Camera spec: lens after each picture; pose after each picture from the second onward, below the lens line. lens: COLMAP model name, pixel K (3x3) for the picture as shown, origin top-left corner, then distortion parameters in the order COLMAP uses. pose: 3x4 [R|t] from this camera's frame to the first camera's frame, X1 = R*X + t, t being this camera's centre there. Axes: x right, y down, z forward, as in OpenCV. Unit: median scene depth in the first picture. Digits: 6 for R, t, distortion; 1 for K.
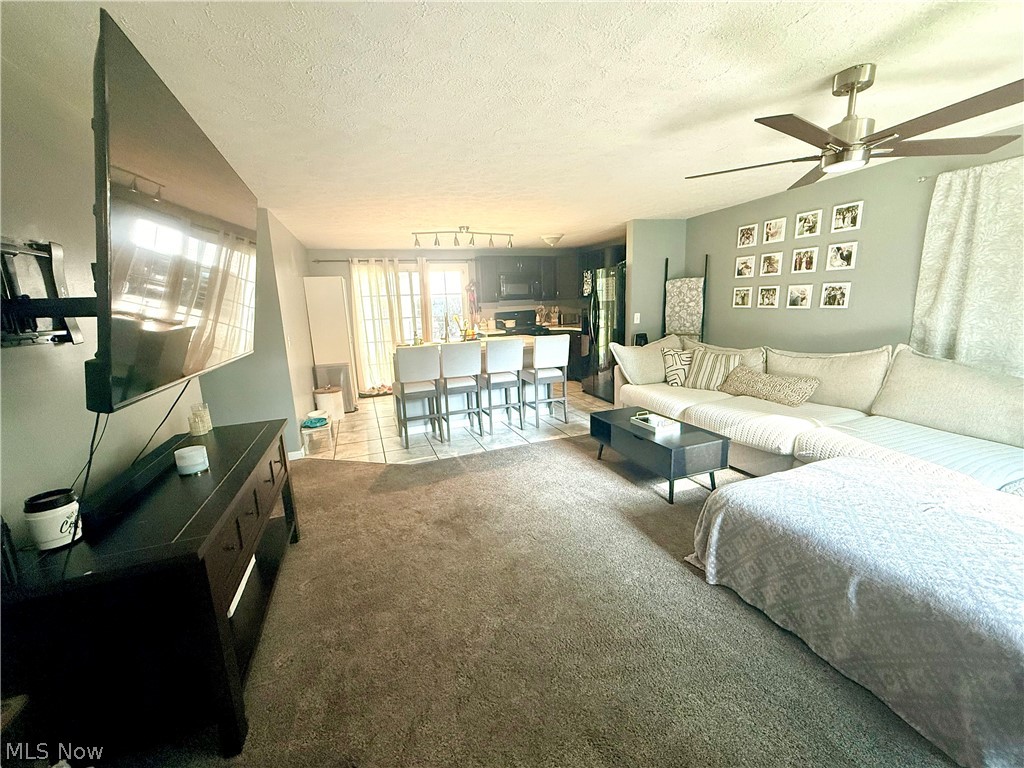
lens RADIAL K [[407.2, 0, 510.1], [0, 407.2, 383.1], [0, 0, 1]] dist [0.000089, 0.000135]
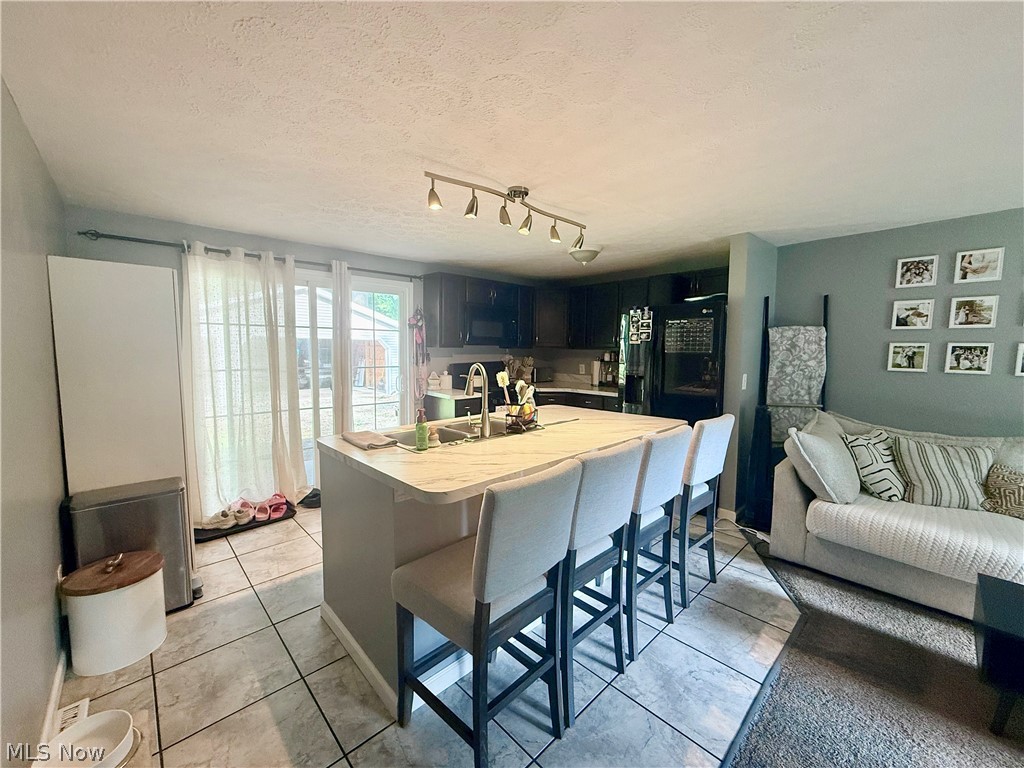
lens RADIAL K [[407.2, 0, 510.1], [0, 407.2, 383.1], [0, 0, 1]] dist [0.000089, 0.000135]
pose [[0.919954, 0.012009, 0.391842, -0.367449], [0.034618, 0.993137, -0.111714, -0.124674], [-0.390495, 0.116337, 0.913225, 0.707656]]
